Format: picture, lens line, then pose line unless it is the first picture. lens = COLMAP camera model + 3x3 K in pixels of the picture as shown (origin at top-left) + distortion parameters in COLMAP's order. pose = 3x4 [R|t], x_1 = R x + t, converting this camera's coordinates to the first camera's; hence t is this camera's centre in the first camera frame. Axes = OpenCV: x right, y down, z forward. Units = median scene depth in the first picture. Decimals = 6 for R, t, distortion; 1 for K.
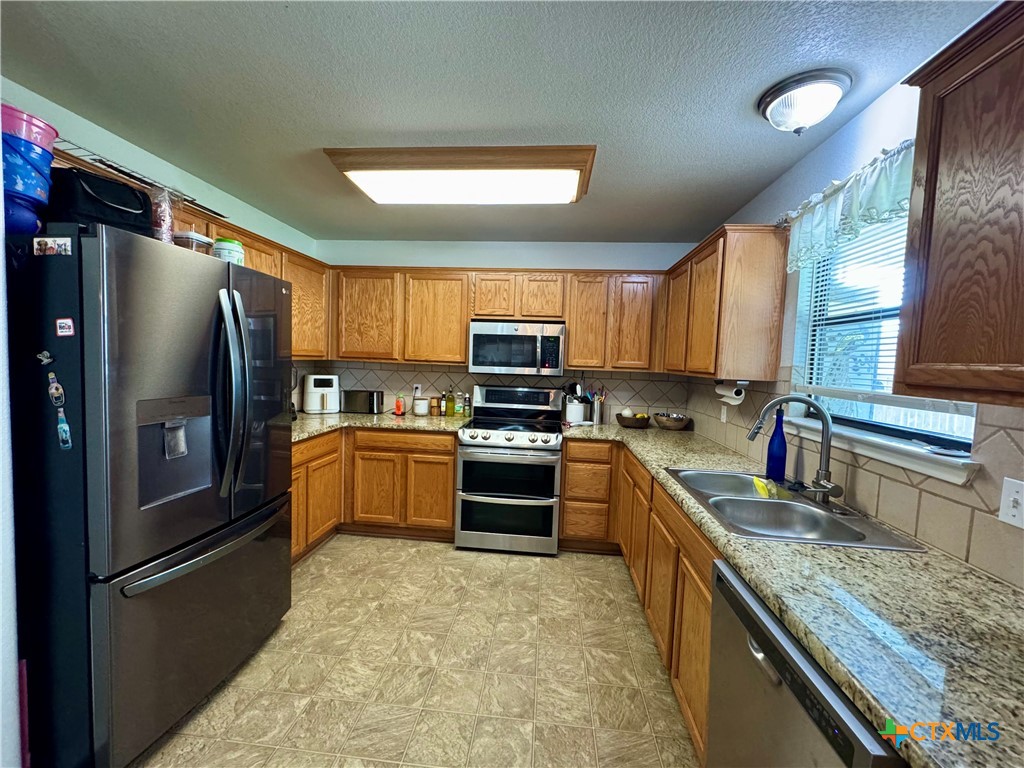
lens RADIAL K [[410.6, 0, 508.6], [0, 410.6, 385.5], [0, 0, 1]] dist [-0.003594, 0.000105]
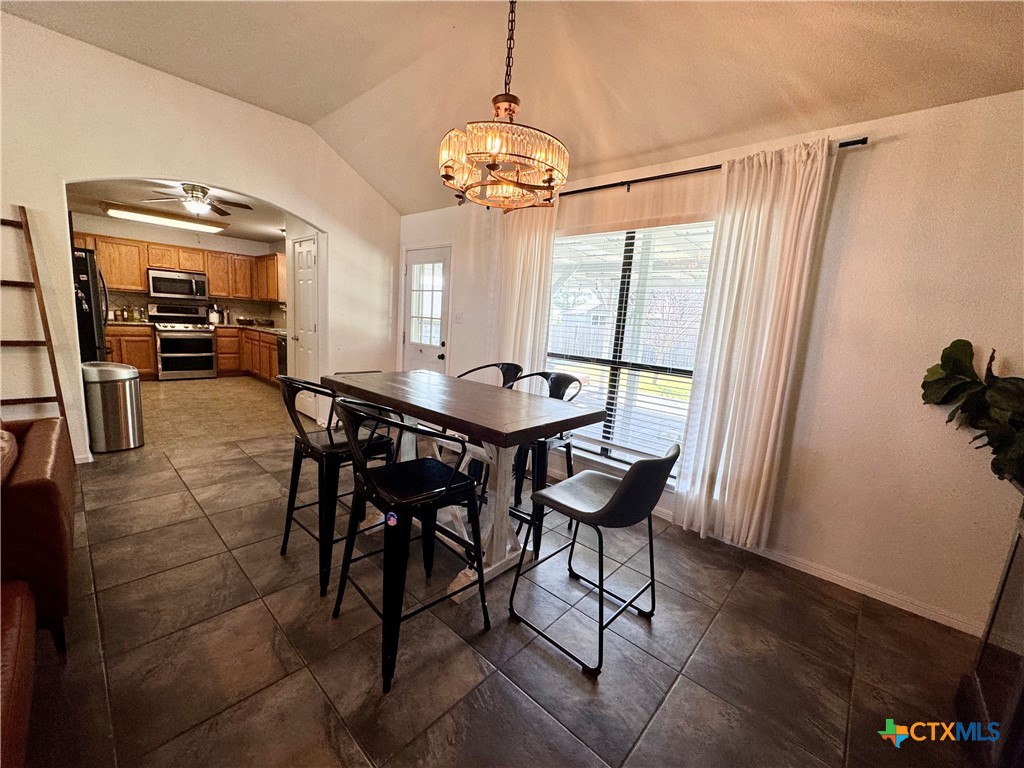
lens RADIAL K [[410.6, 0, 516.1], [0, 410.6, 386.2], [0, 0, 1]] dist [-0.003594, 0.000105]
pose [[0.598294, -0.127248, 0.791108, -0.657326], [0.004555, 0.987834, 0.155446, 0.097323], [-0.801264, -0.089399, 0.591595, -1.611158]]
